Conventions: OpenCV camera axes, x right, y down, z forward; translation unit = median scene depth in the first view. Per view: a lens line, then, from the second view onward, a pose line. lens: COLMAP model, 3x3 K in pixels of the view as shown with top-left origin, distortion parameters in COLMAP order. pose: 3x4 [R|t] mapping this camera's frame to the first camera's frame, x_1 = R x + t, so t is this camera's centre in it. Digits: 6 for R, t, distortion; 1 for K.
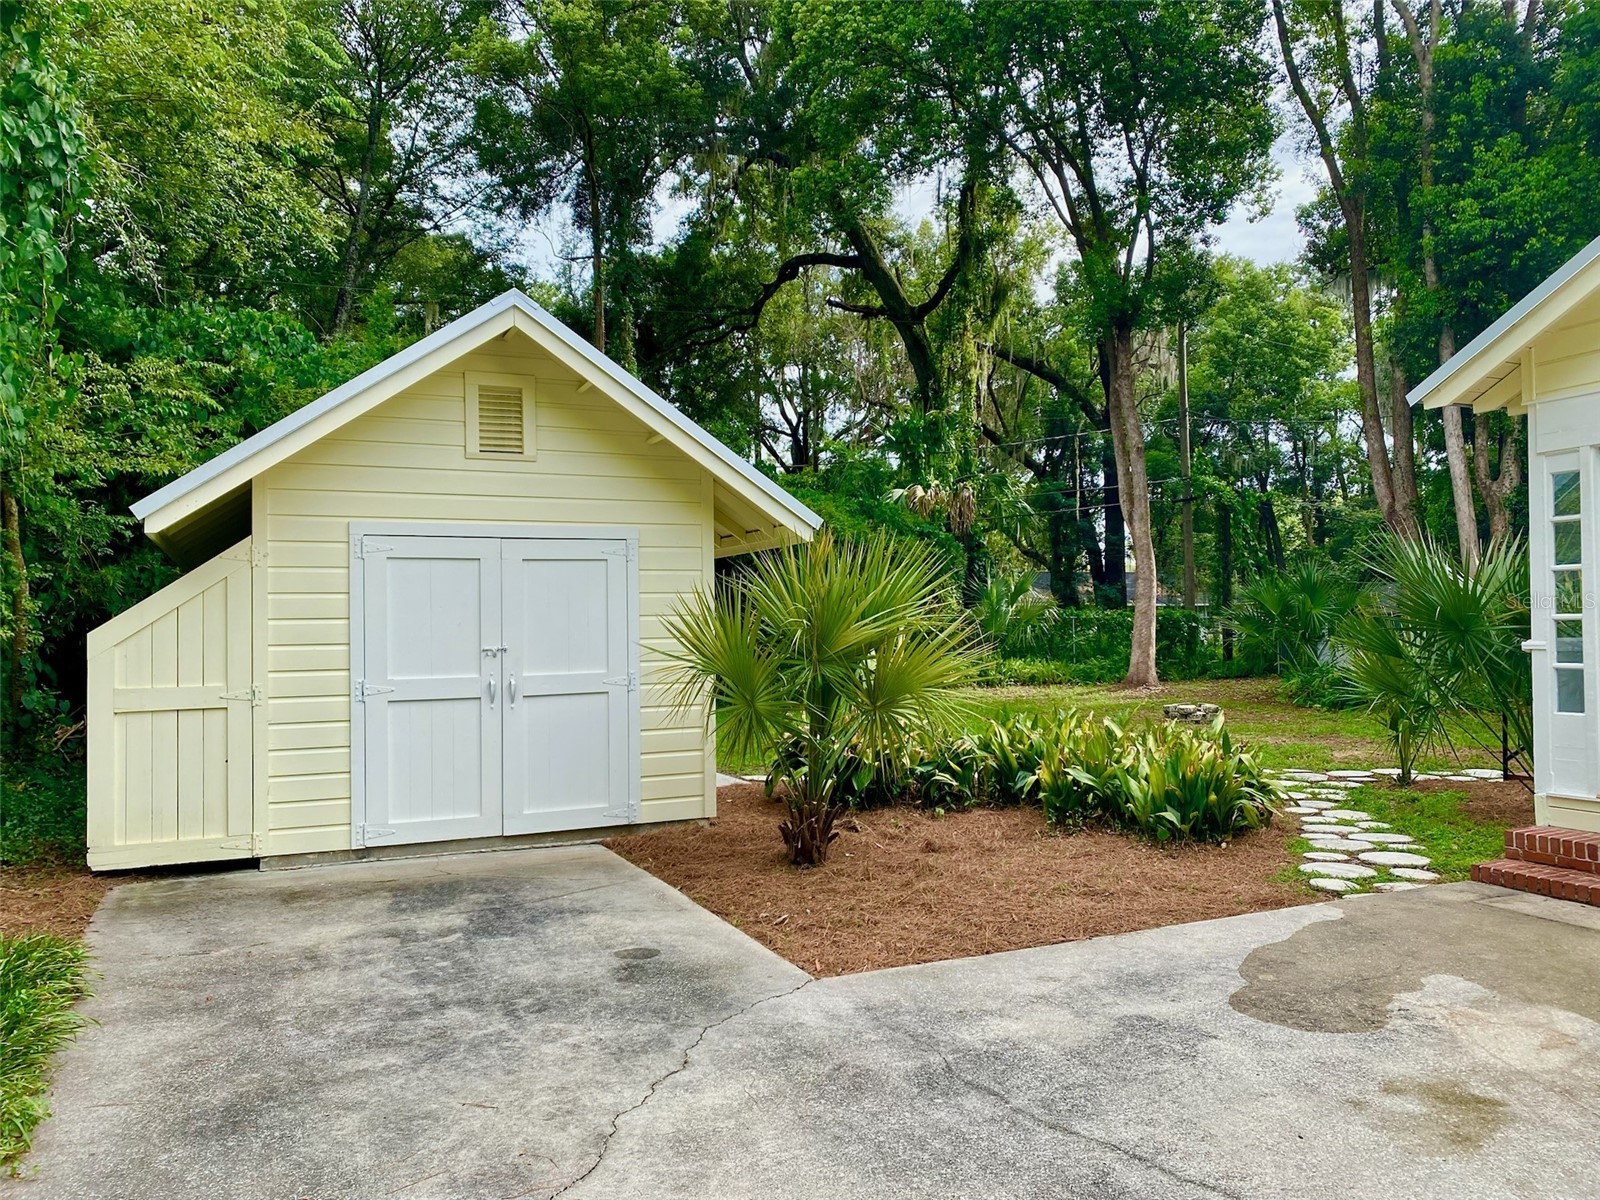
lens RADIAL K [[1216.9, 0, 807.7], [0, 1216.9, 598.2], [0, 0, 1]] dist [0.040933, -0.064516]
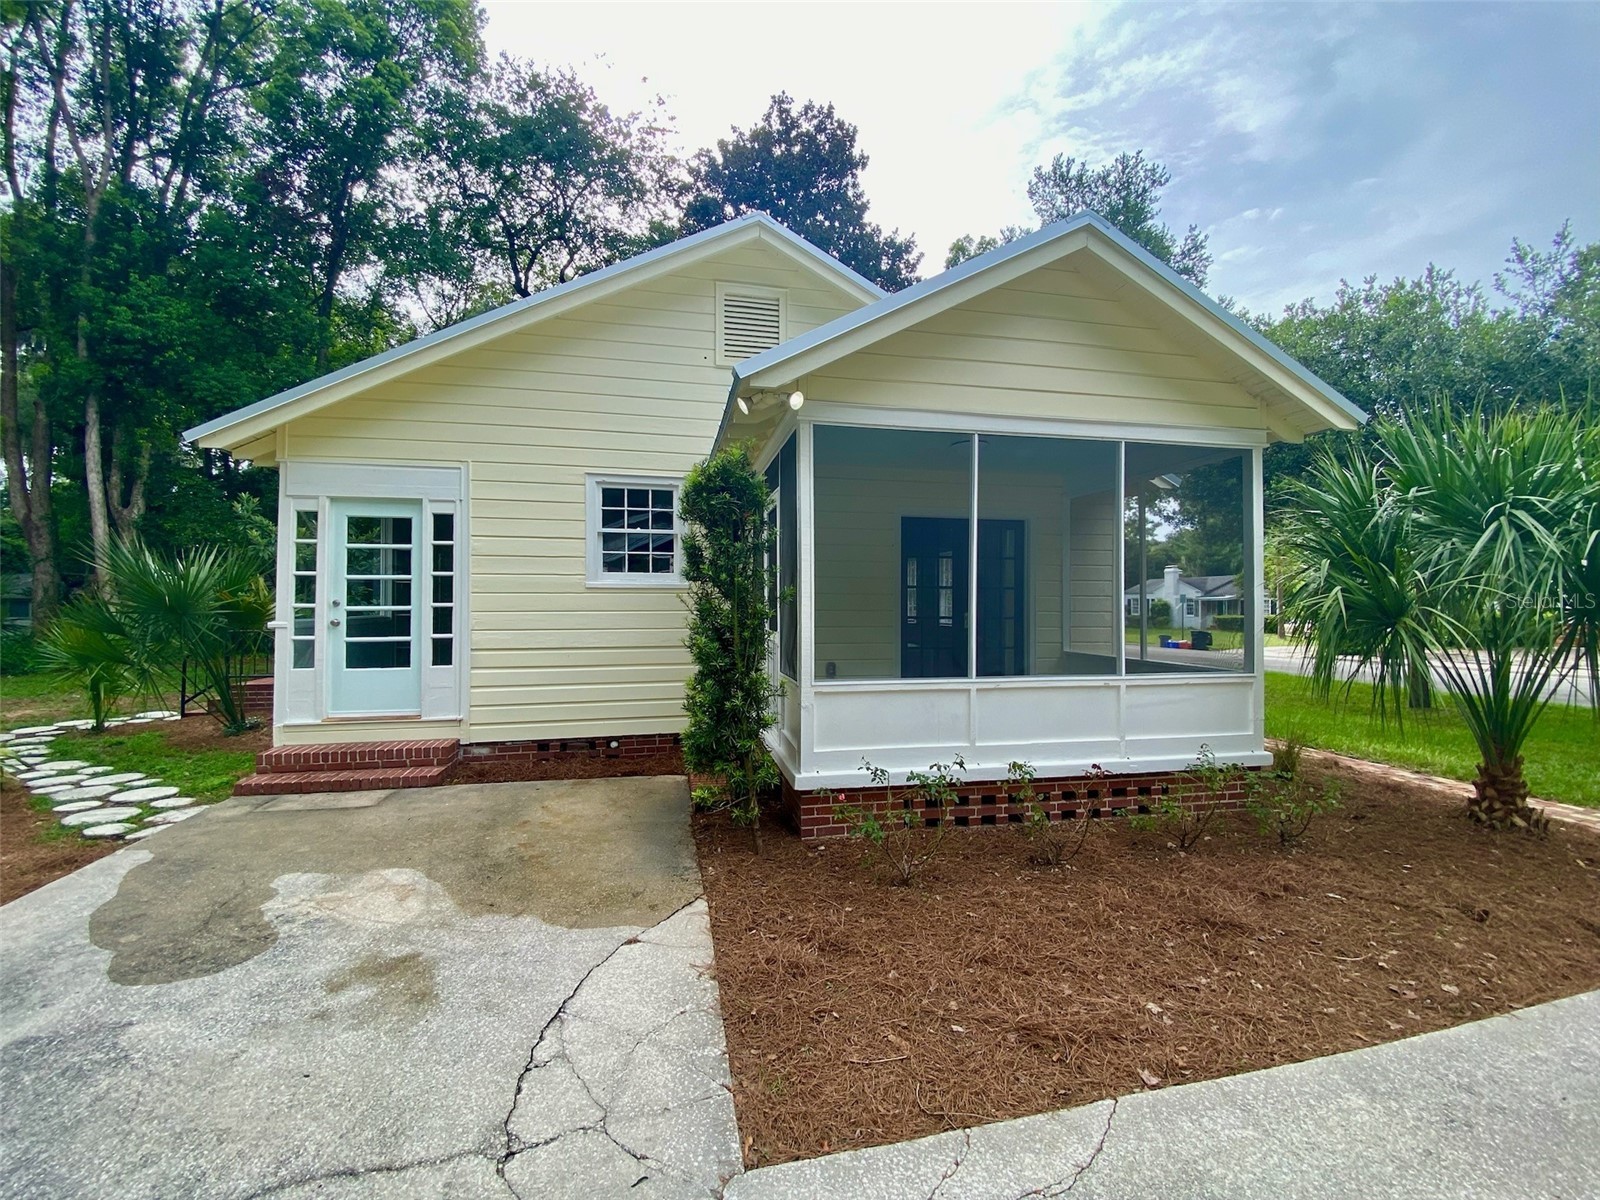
lens RADIAL K [[644.2, 0, 798.6], [0, 644.2, 601.9], [0, 0, 1]] dist [0.018754, -0.020682]
pose [[0.202592, 0.021218, 0.979033, -0.034698], [-0.030508, 0.999417, -0.015346, 0.003543], [-0.978788, -0.026759, 0.203122, 0.195434]]
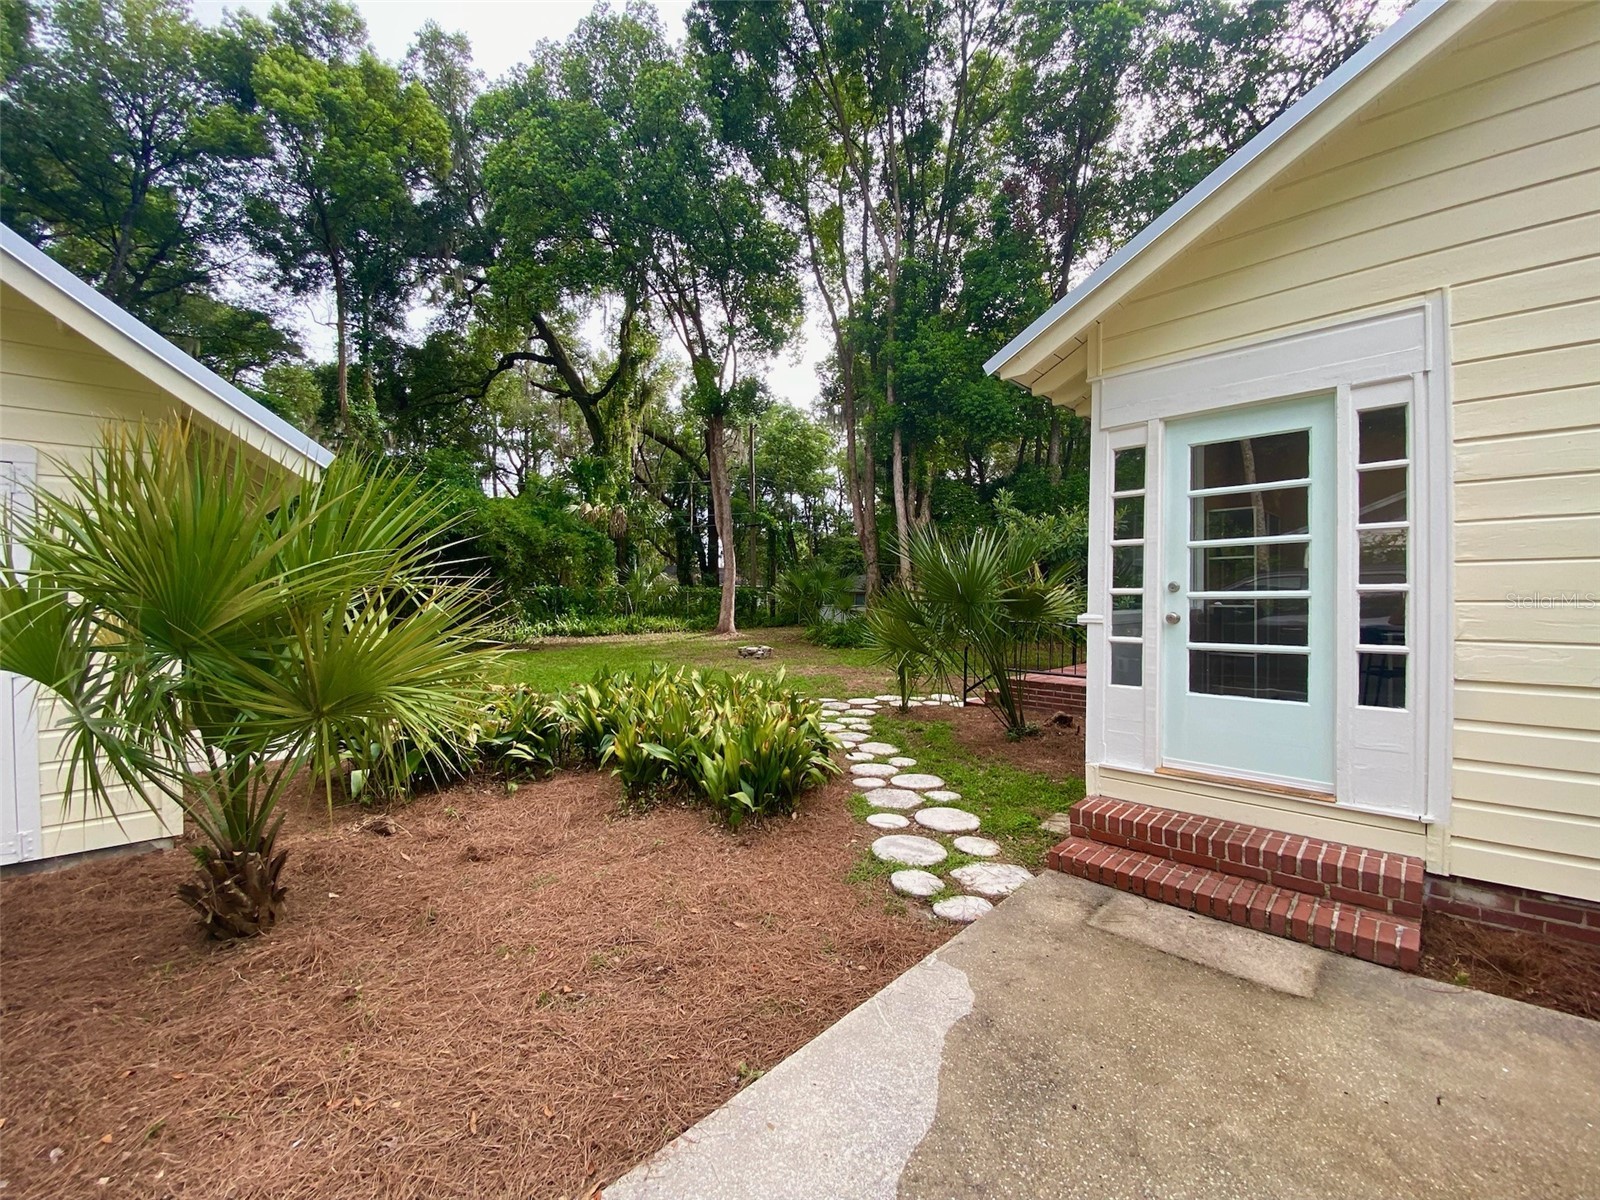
lens RADIAL K [[644.2, 0, 798.6], [0, 644.2, 601.9], [0, 0, 1]] dist [0.018754, -0.020682]
pose [[0.929751, 0.009930, 0.368056, 0.143166], [-0.021348, 0.999408, 0.026966, 0.012751], [-0.367570, -0.032929, 0.929413, 0.500335]]
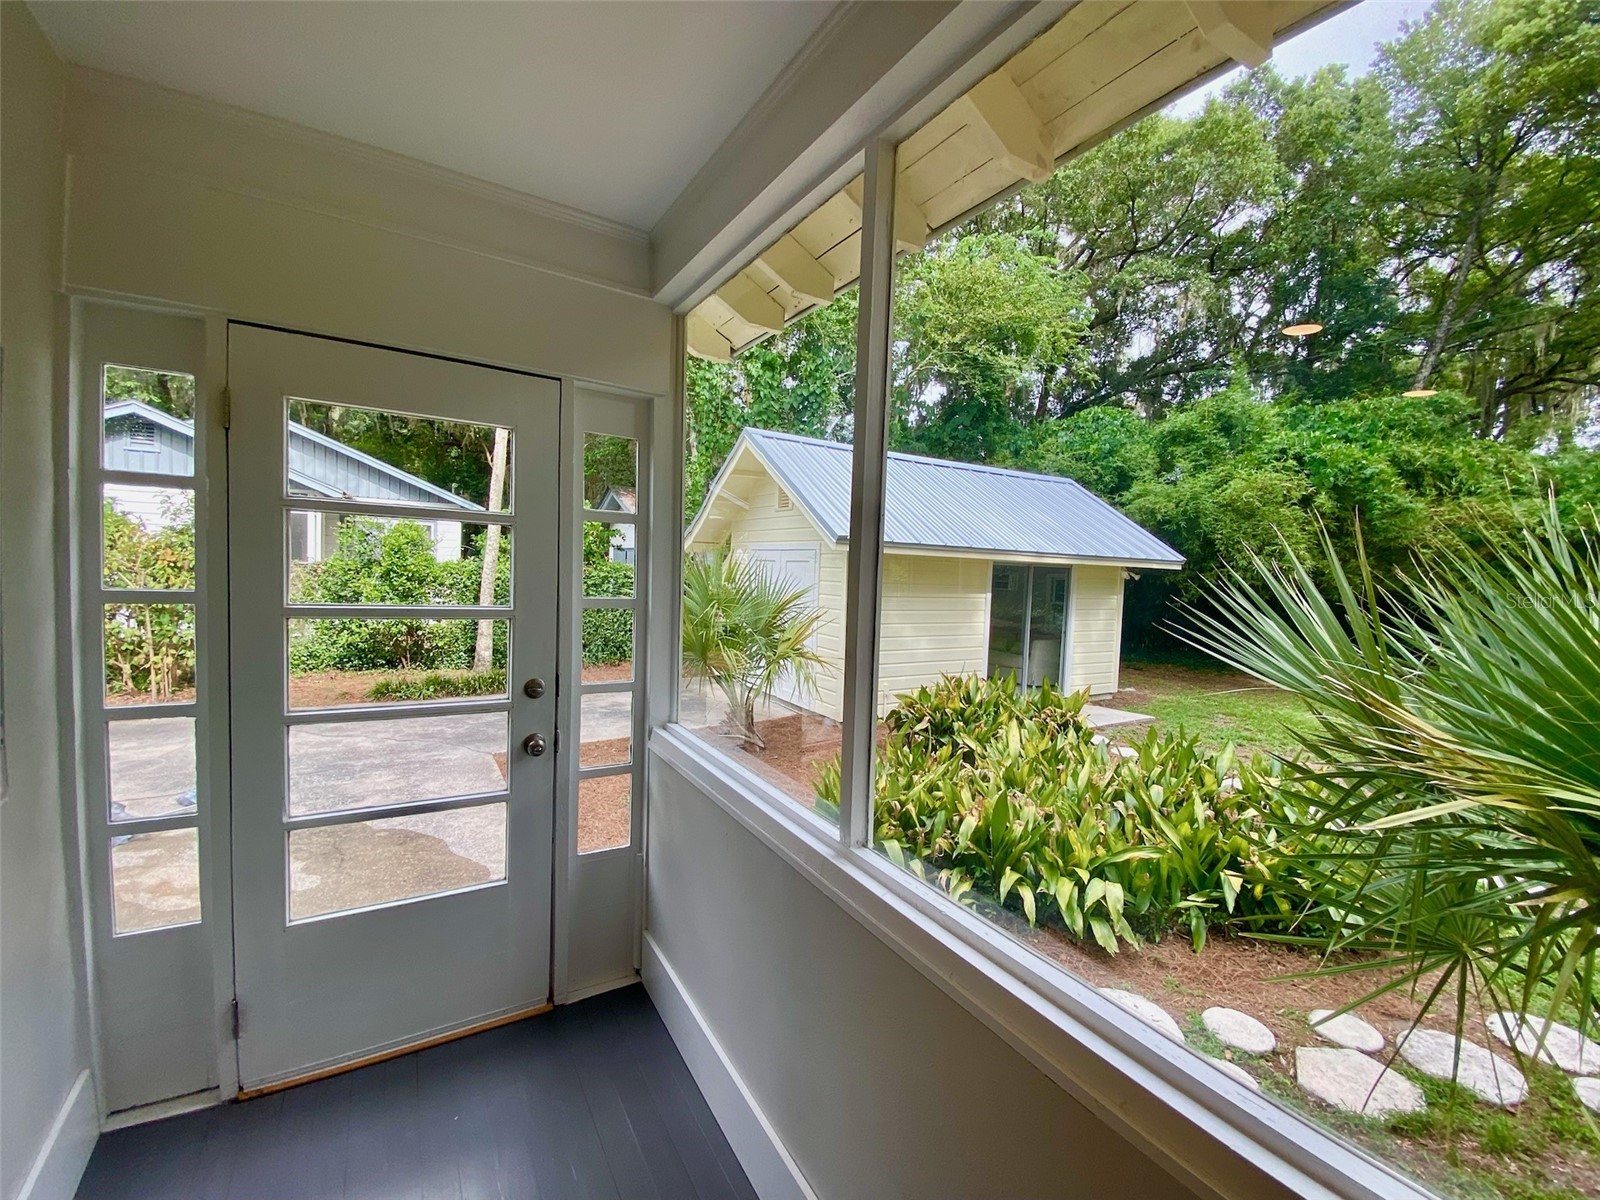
lens RADIAL K [[644.2, 0, 798.6], [0, 644.2, 601.9], [0, 0, 1]] dist [0.018754, -0.020682]
pose [[0.127257, 0.079378, -0.988688, 0.785012], [-0.014748, 0.996834, 0.078133, -0.048482], [0.991760, 0.004638, 0.128024, 0.882471]]
